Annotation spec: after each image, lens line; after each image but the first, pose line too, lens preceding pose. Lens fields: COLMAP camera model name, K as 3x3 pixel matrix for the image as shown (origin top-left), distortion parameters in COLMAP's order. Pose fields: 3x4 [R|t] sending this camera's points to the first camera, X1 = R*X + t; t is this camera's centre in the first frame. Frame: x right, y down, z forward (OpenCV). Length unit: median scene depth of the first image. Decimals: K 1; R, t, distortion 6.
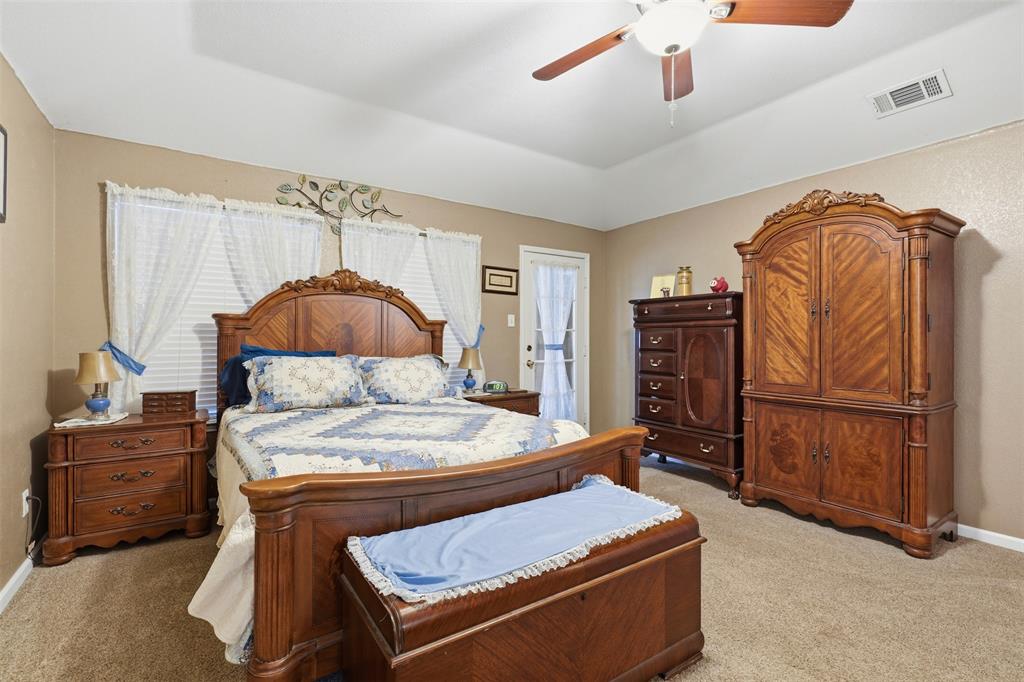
lens RADIAL K [[459.4, 0, 512.0], [0, 459.4, 341.0], [0, 0, 1]] dist [0.000810, -0.000066]
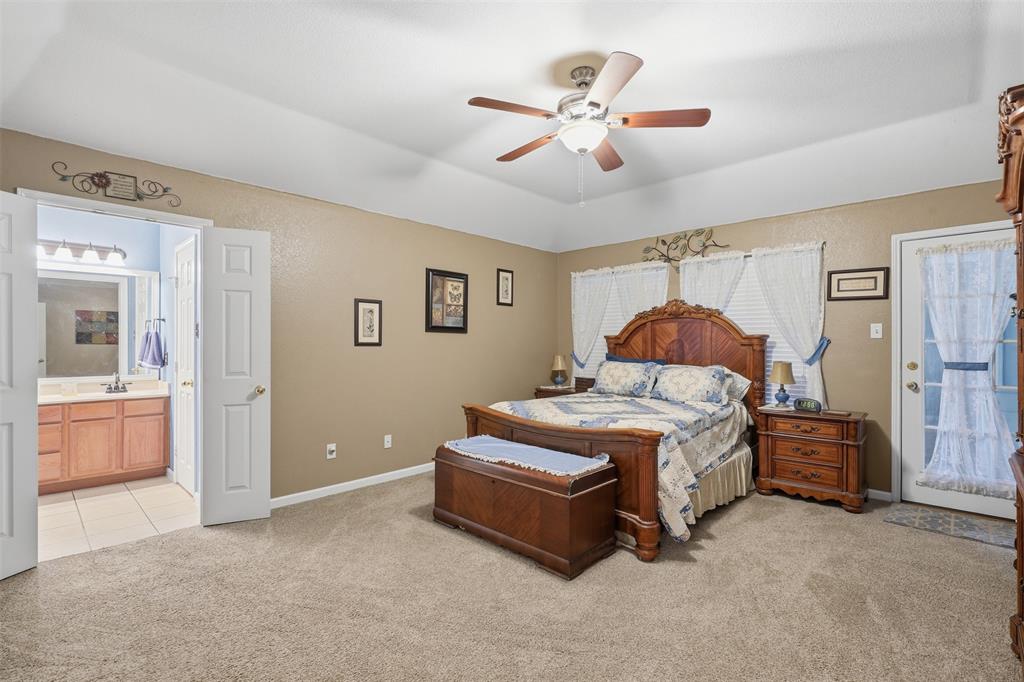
lens RADIAL K [[466.7, 0, 512.0], [0, 466.7, 341.0], [0, 0, 1]] dist [-0.000235, -0.000066]
pose [[0.207515, -0.005810, -0.978215, 0.796311], [-0.006414, 0.999953, -0.007299, -0.019115], [0.978211, 0.007789, 0.207467, 0.227583]]
